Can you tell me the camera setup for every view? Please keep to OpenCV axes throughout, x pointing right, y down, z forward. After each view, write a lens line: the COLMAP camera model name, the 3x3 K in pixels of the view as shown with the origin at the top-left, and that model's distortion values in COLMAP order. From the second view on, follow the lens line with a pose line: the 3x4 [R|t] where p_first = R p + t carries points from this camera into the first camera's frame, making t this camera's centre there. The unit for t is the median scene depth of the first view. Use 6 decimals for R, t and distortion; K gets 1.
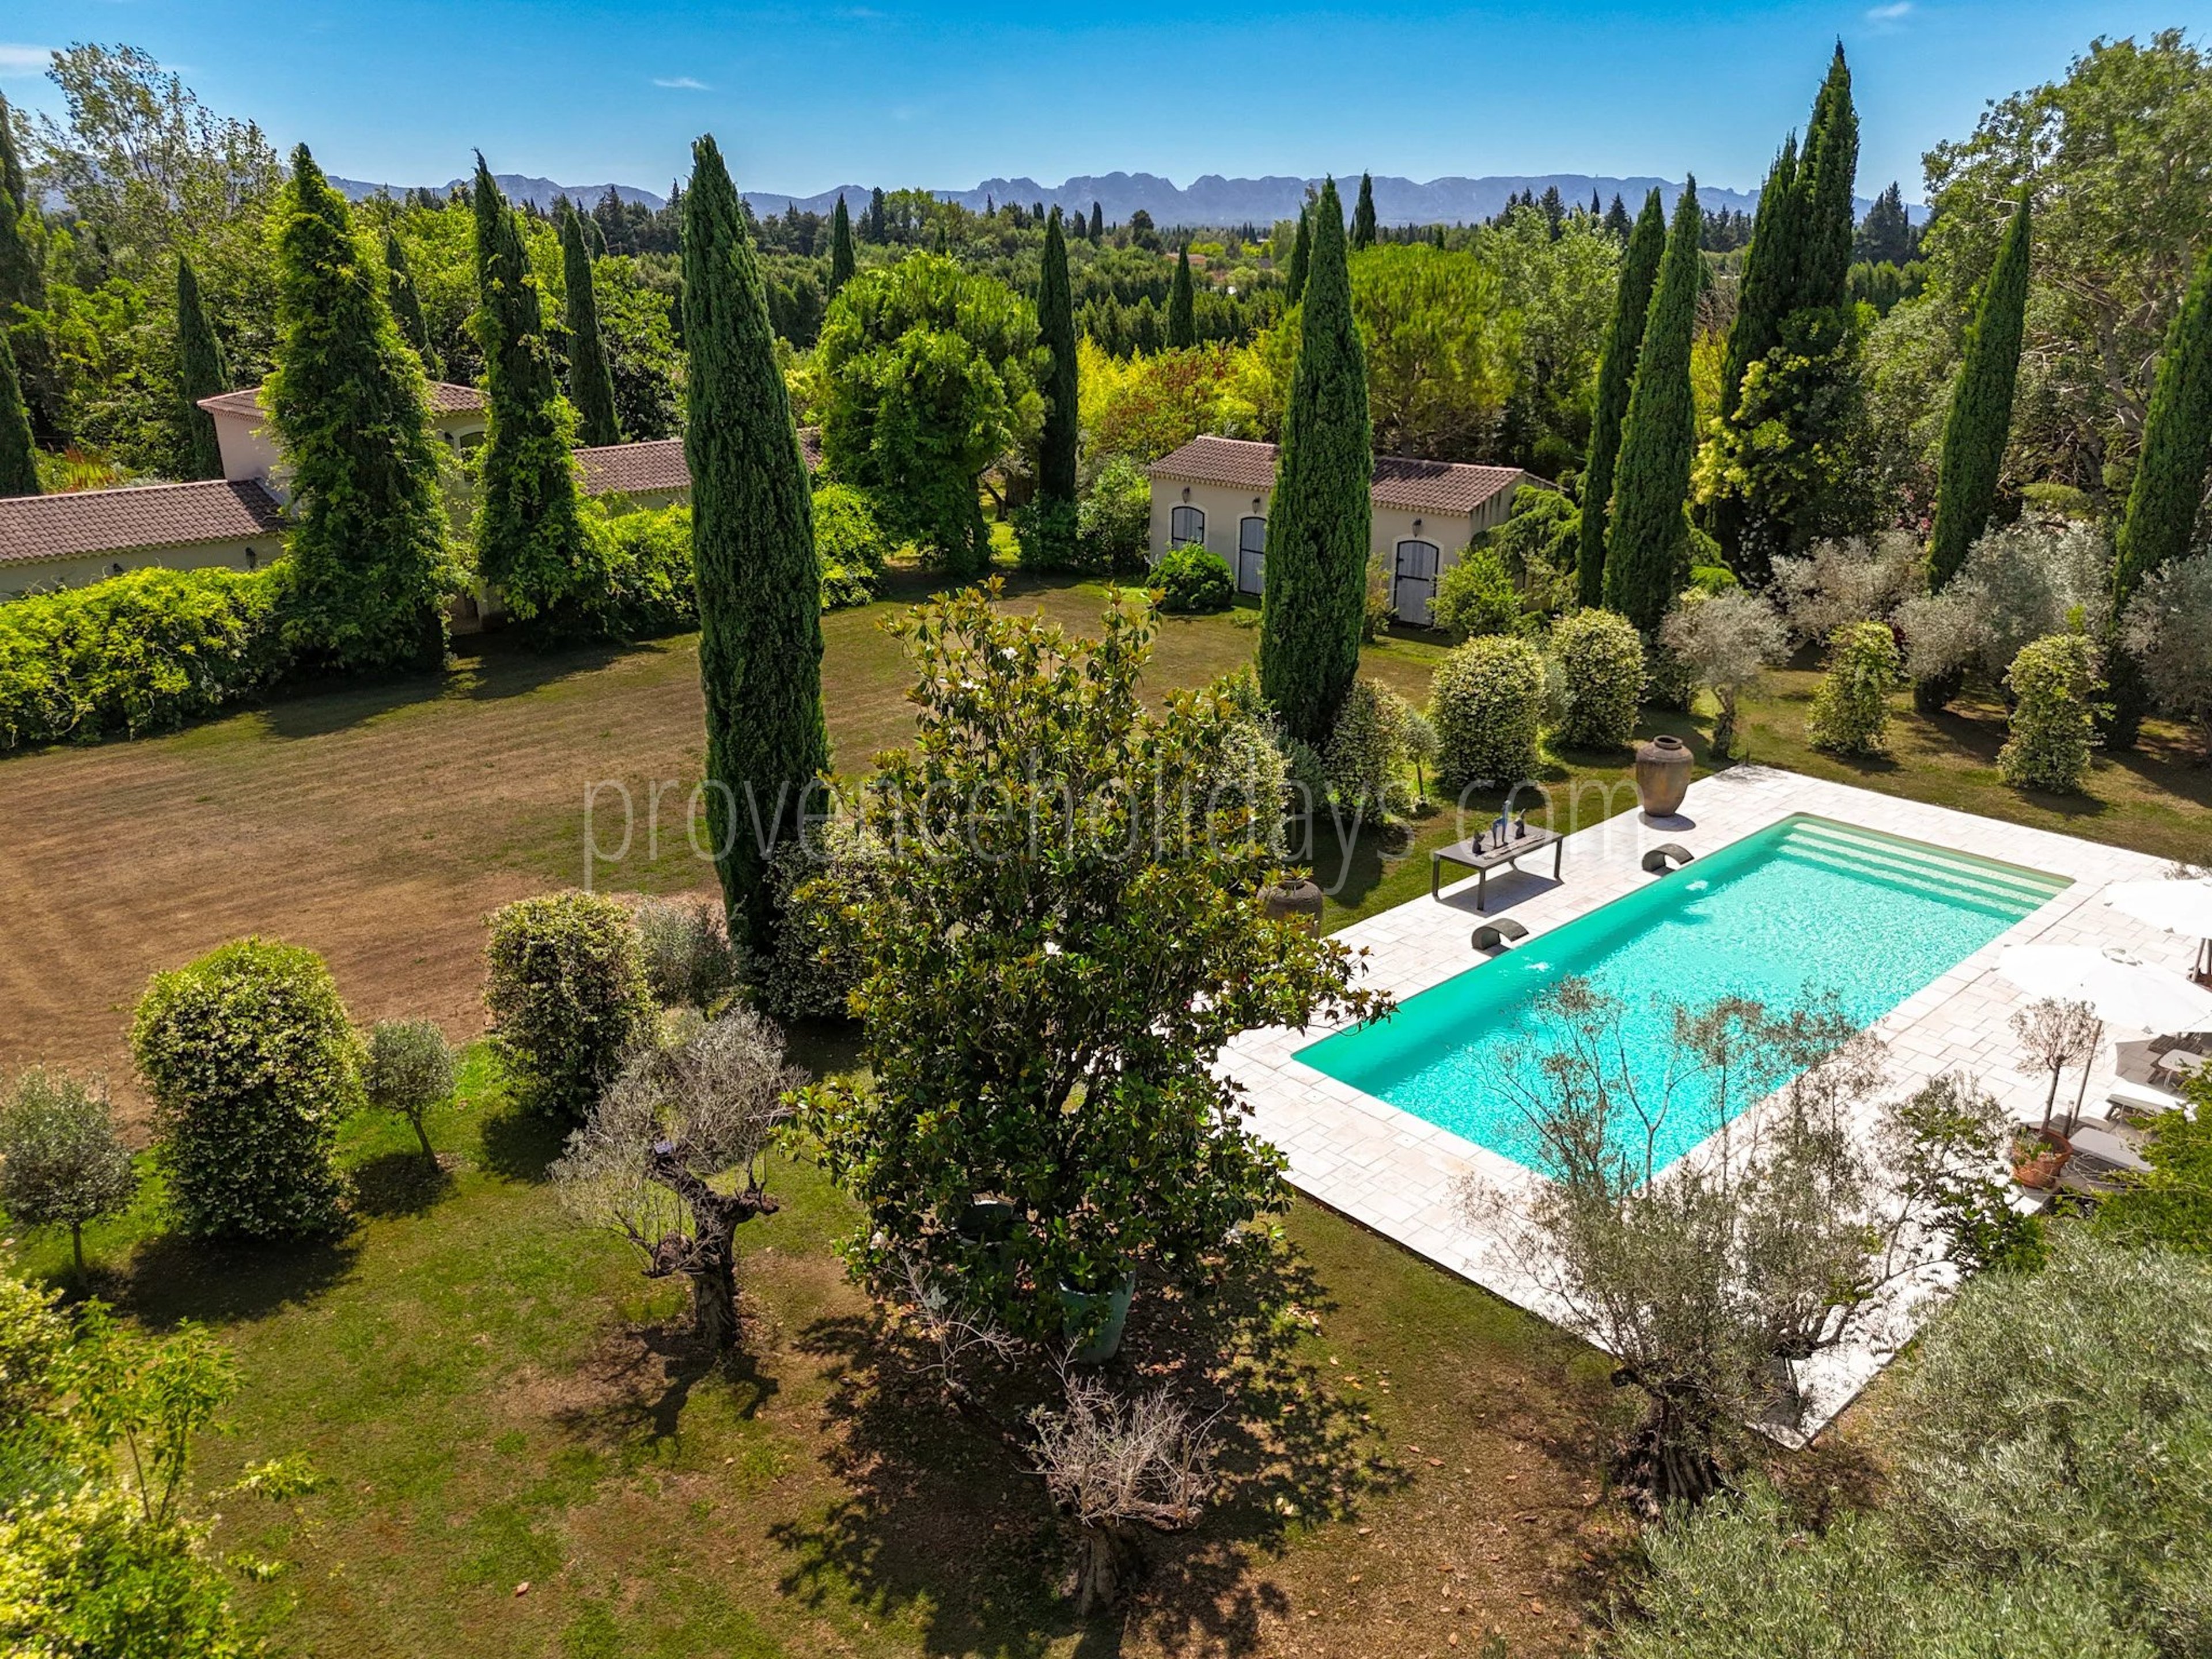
lens RADIAL K [[1652.2, 0, 1106.0], [0, 1652.2, 829.5], [0, 0, 1]] dist [0.047359, -0.037961]
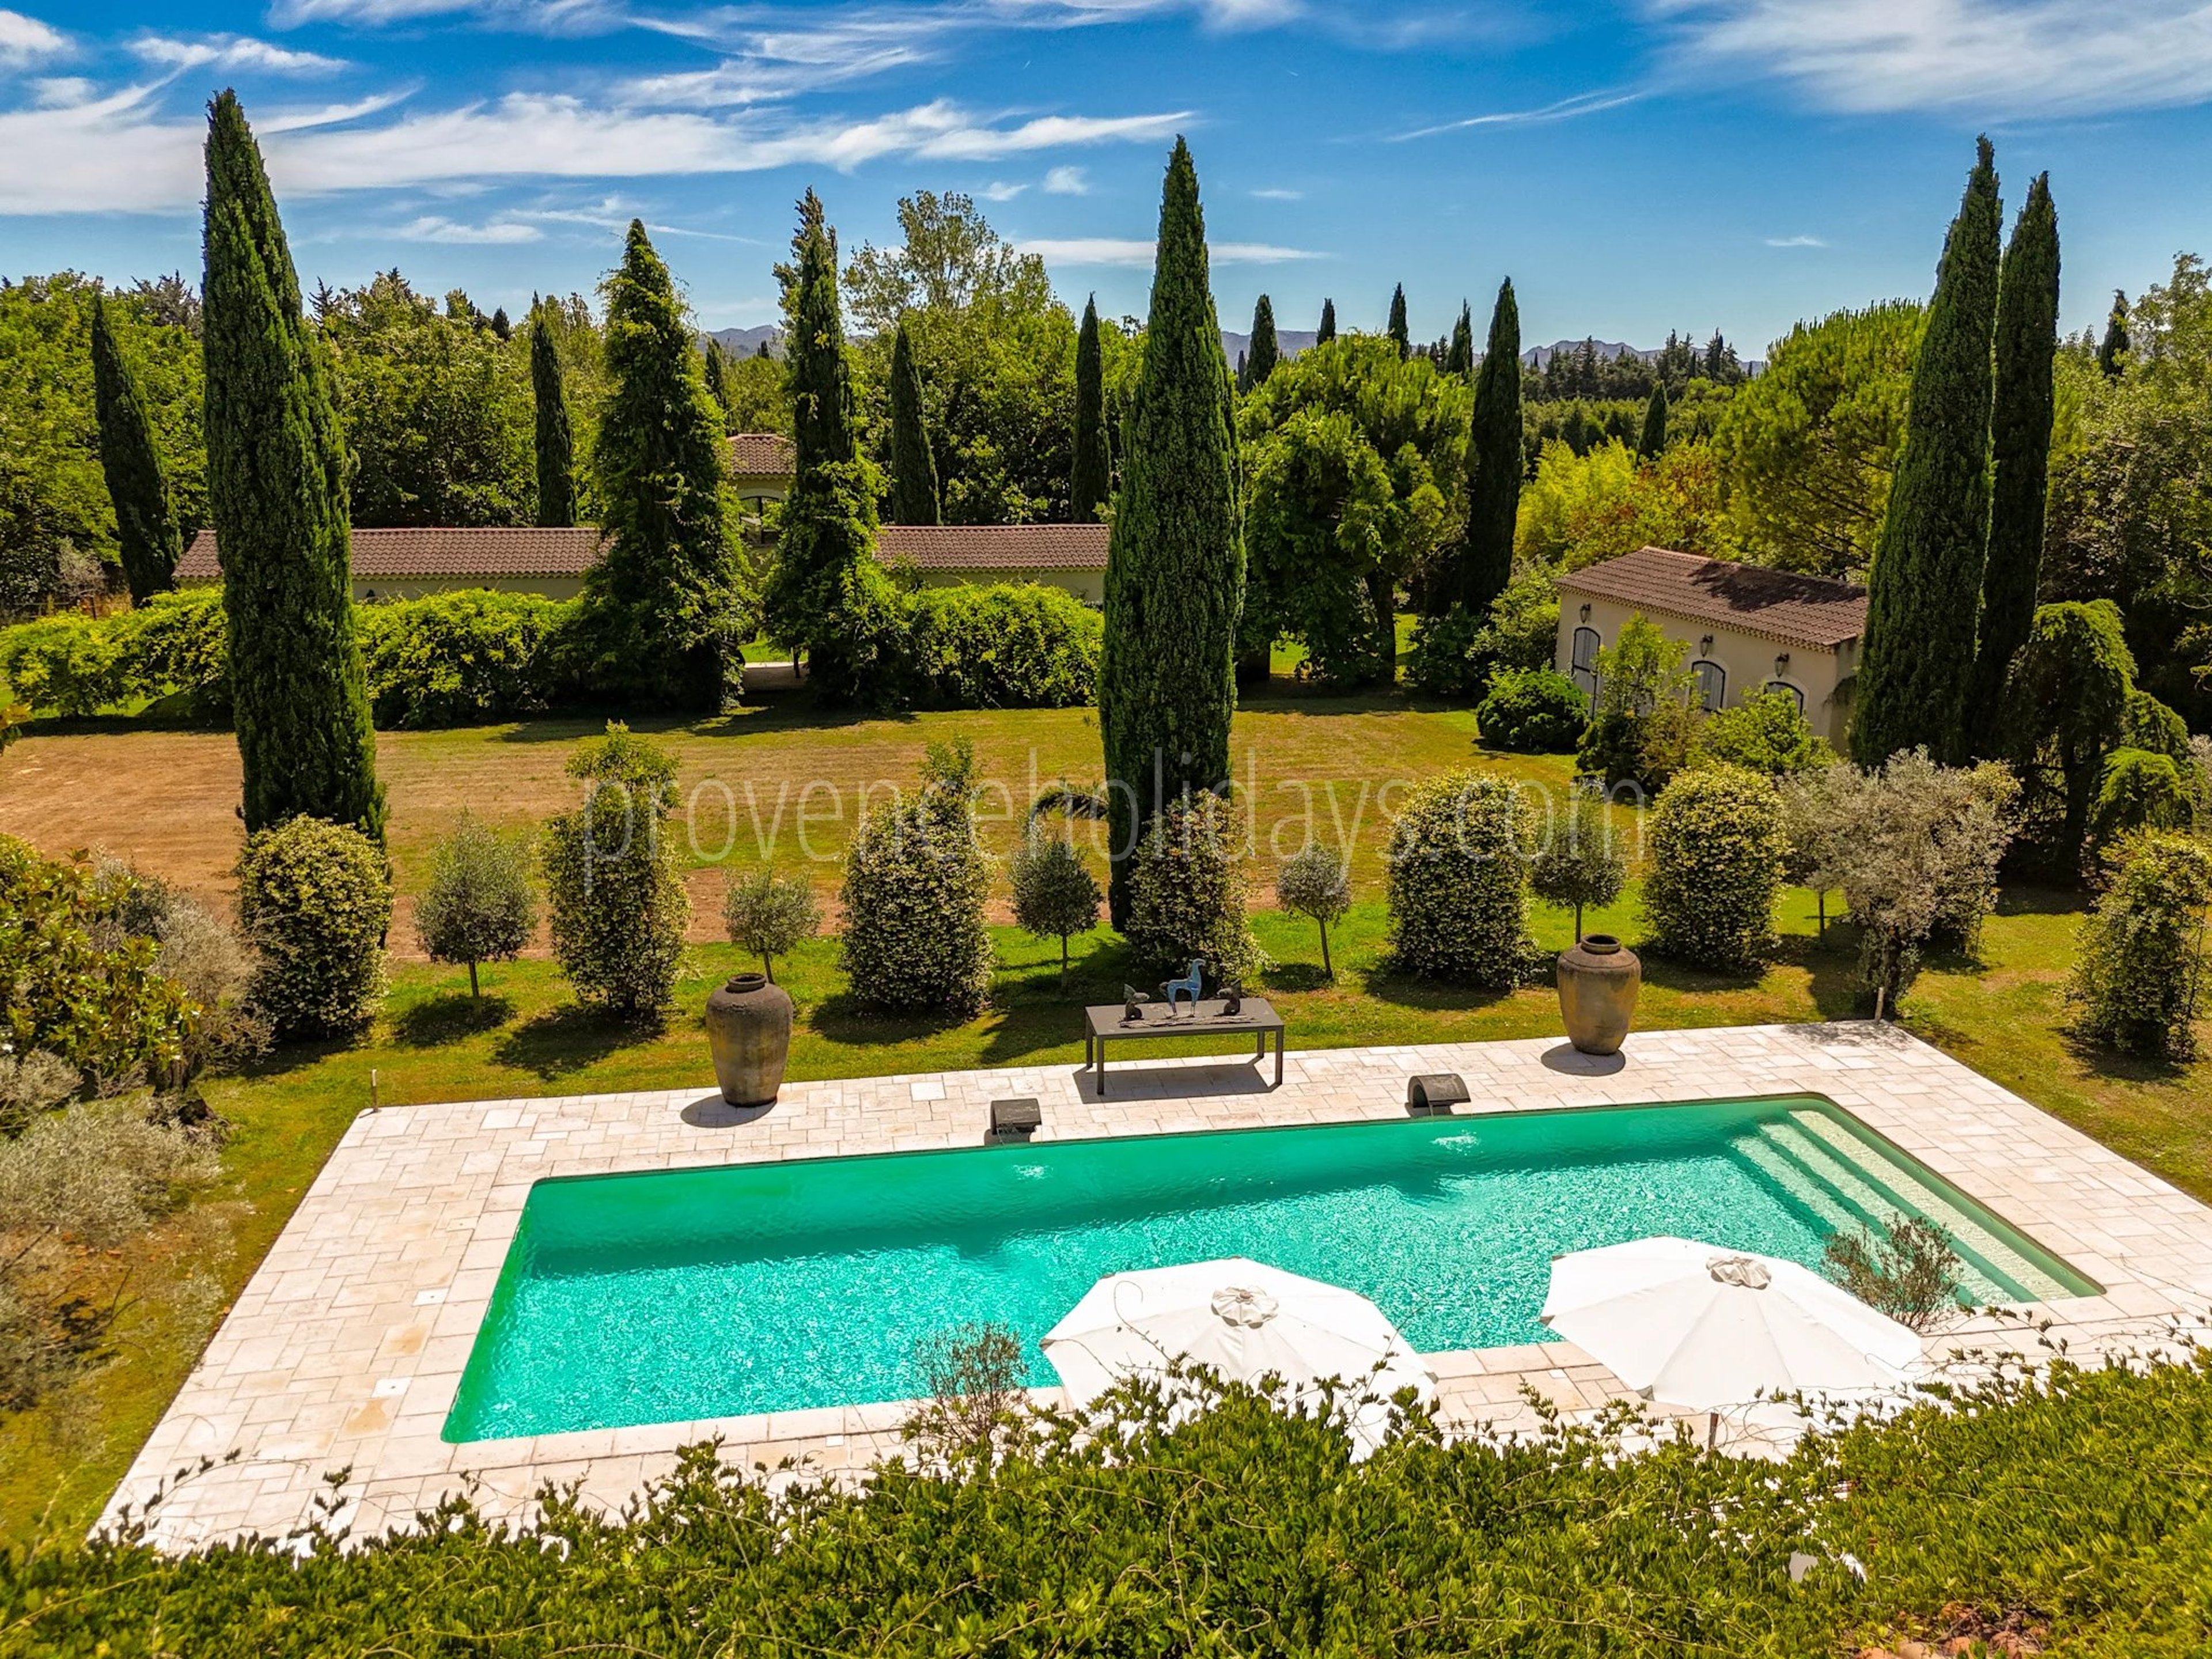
lens RADIAL K [[1703.2, 0, 1106.0], [0, 1703.2, 829.5], [0, 0, 1]] dist [-0.070506, 0.080867]
pose [[0.849696, 0.136853, -0.509203, 0.396009], [-0.184077, 0.981959, -0.043256, -0.023820], [0.494097, 0.130487, 0.859559, 0.241568]]
